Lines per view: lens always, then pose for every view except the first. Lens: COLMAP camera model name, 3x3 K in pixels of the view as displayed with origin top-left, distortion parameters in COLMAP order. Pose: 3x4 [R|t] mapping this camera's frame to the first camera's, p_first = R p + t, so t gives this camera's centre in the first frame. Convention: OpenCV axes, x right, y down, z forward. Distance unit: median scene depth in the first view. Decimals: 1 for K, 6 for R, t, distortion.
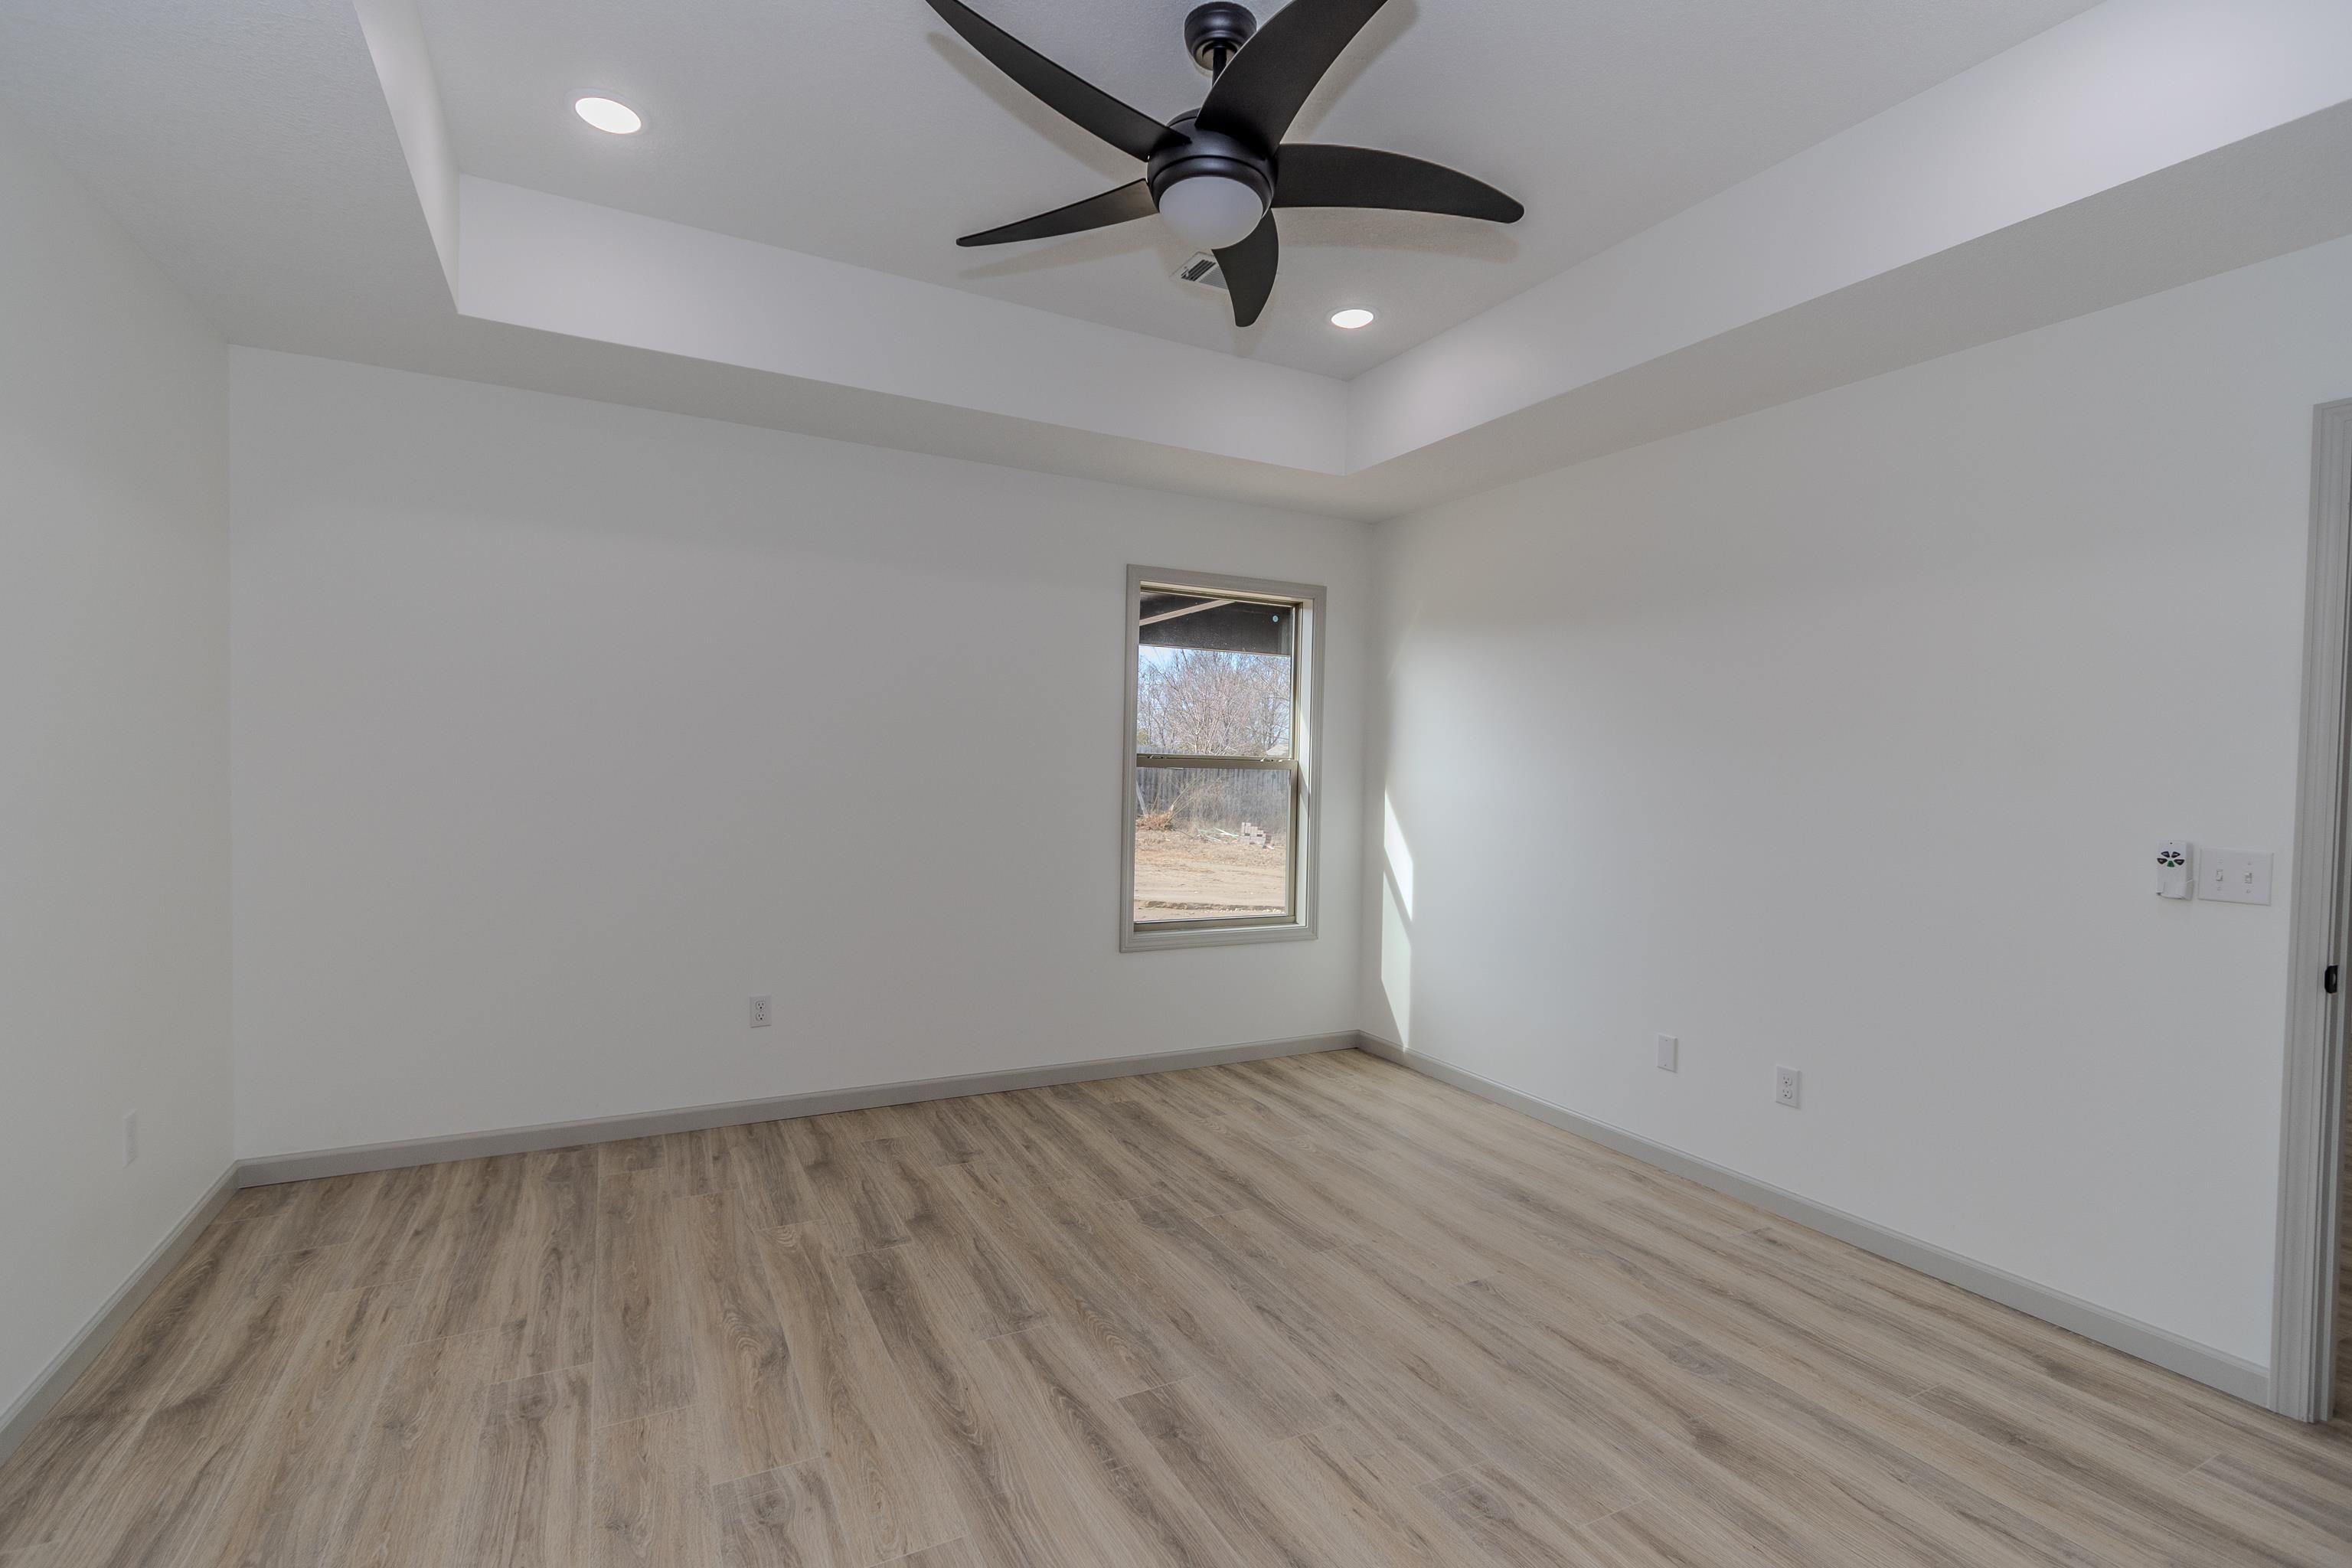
lens RADIAL K [[1070.6, 0, 1154.5], [0, 1070.6, 789.0], [0, 0, 1]] dist [-0.001264, -0.001267]
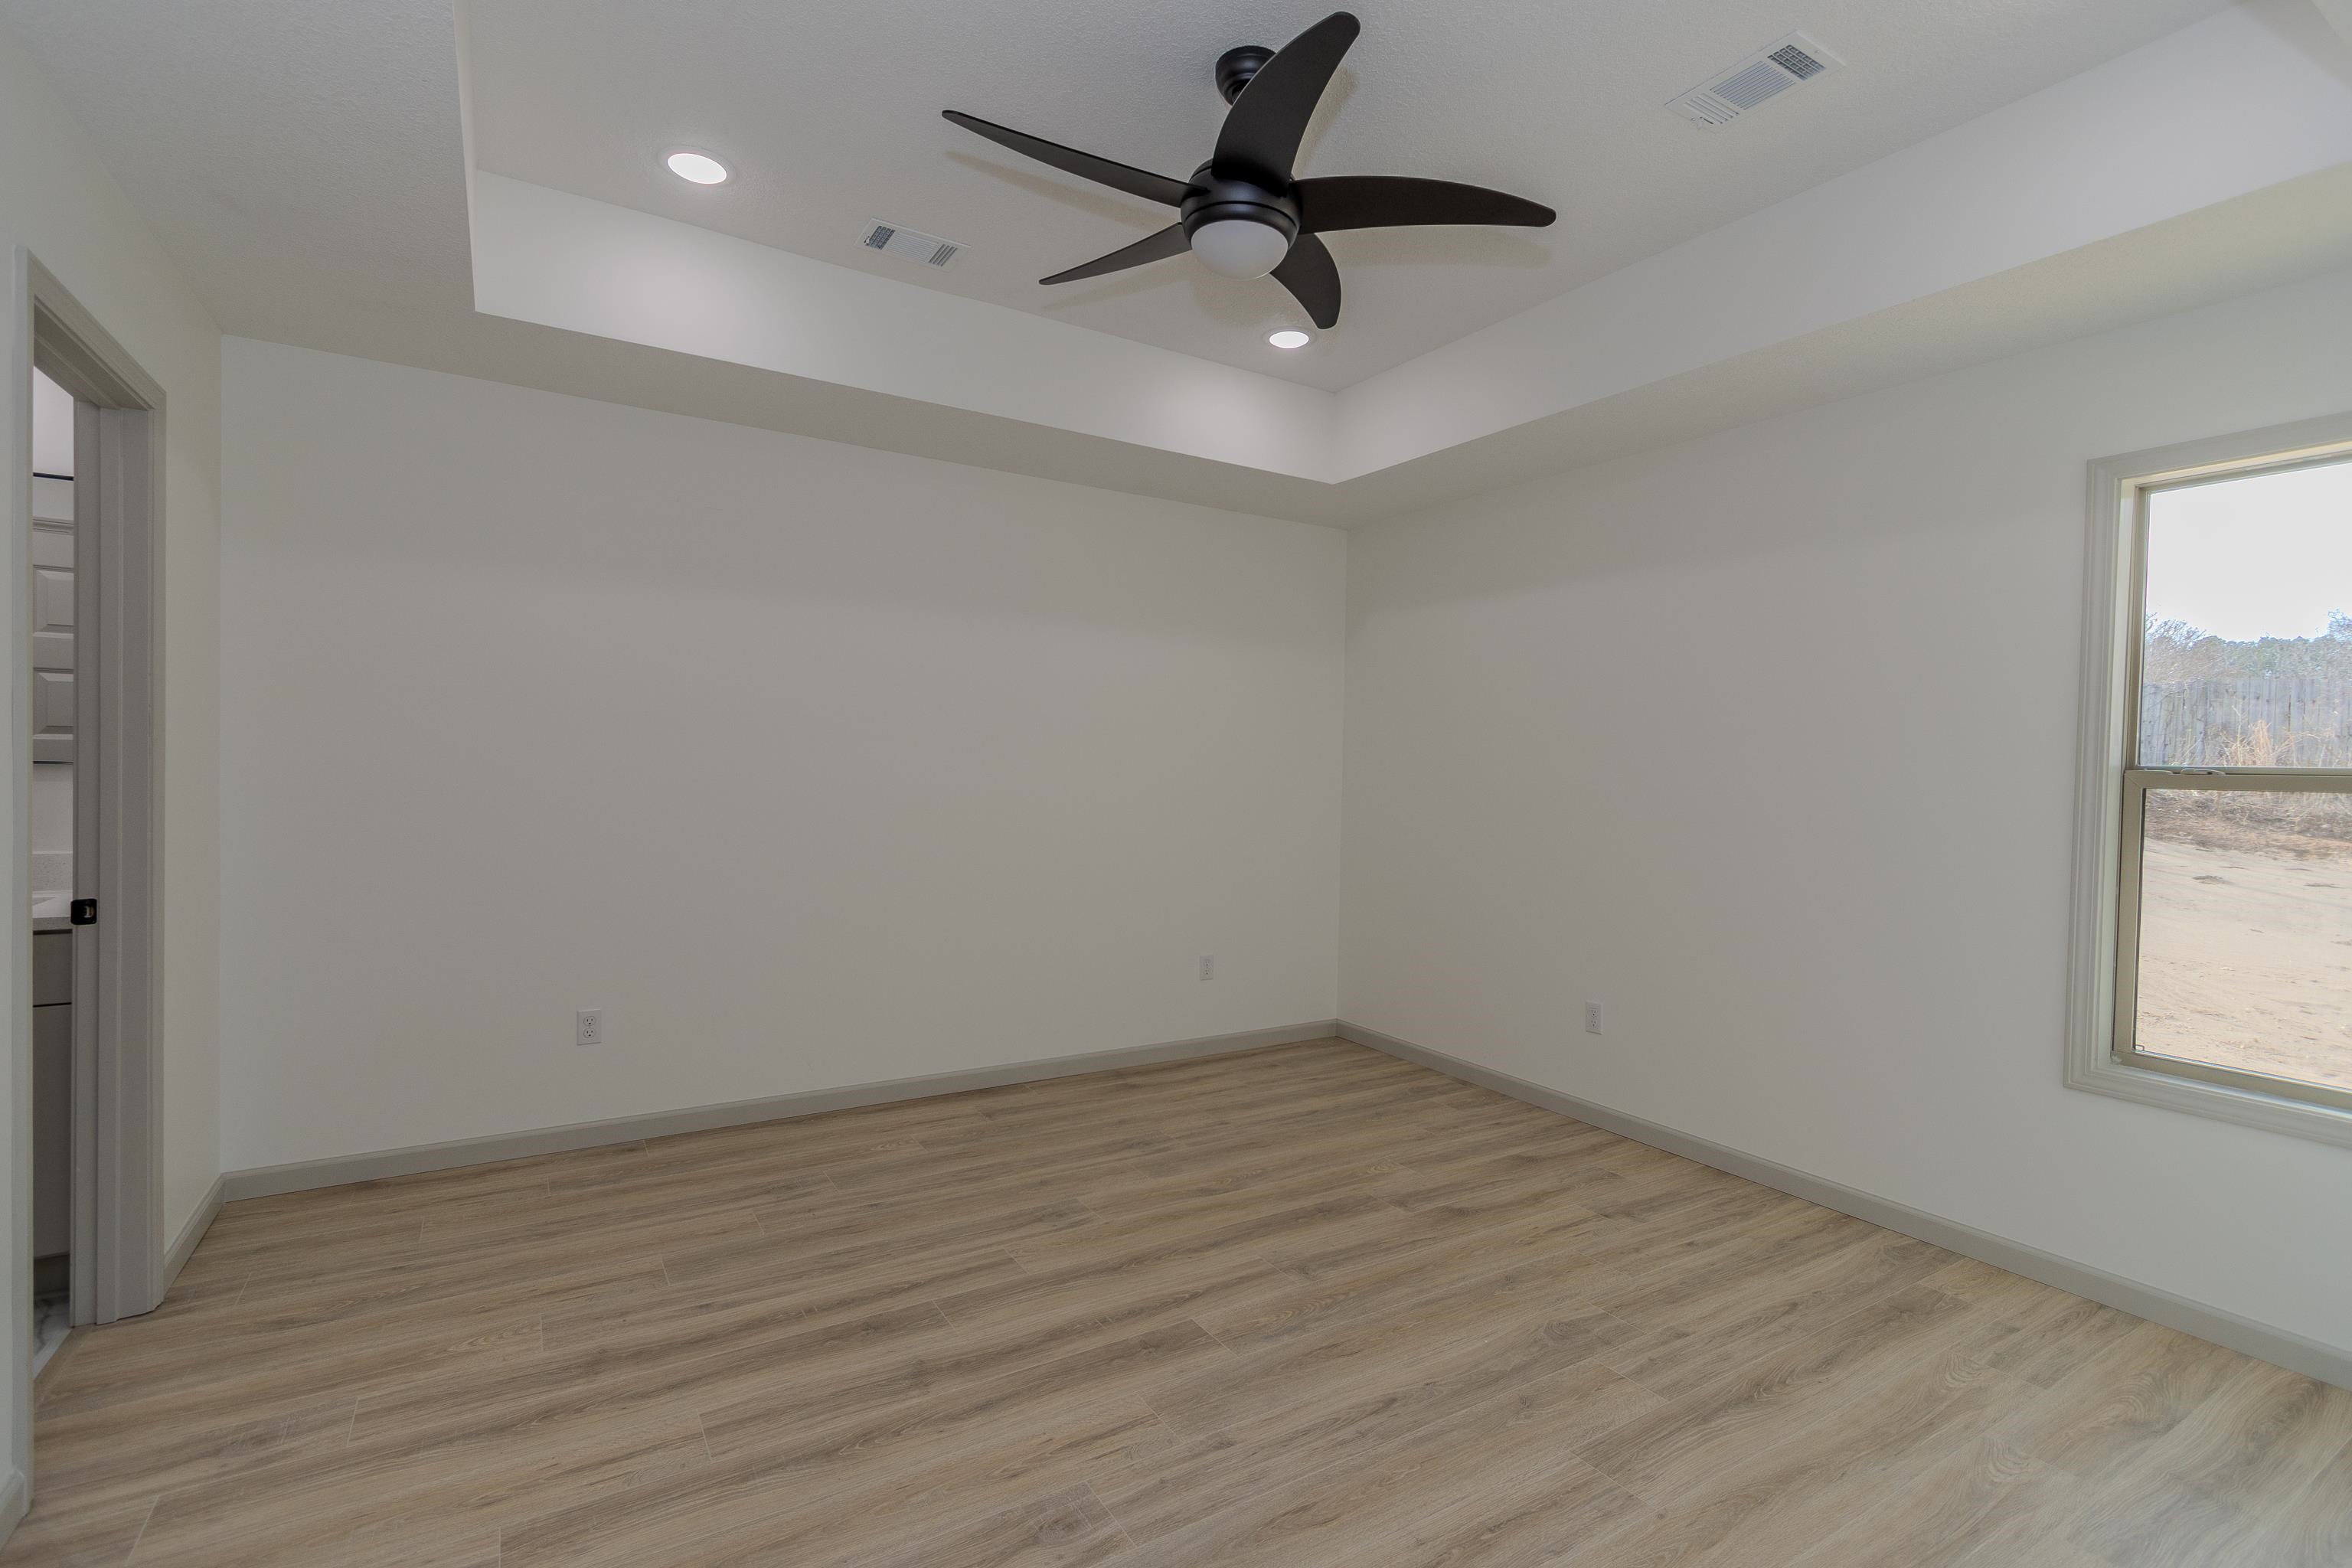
lens RADIAL K [[1070.6, 0, 1154.5], [0, 1070.6, 789.0], [0, 0, 1]] dist [-0.001264, -0.001267]
pose [[0.066332, 0.005243, -0.997784, 0.771105], [-0.043725, 0.999041, 0.002343, 0.005347], [0.996839, 0.043472, 0.066497, 0.608706]]
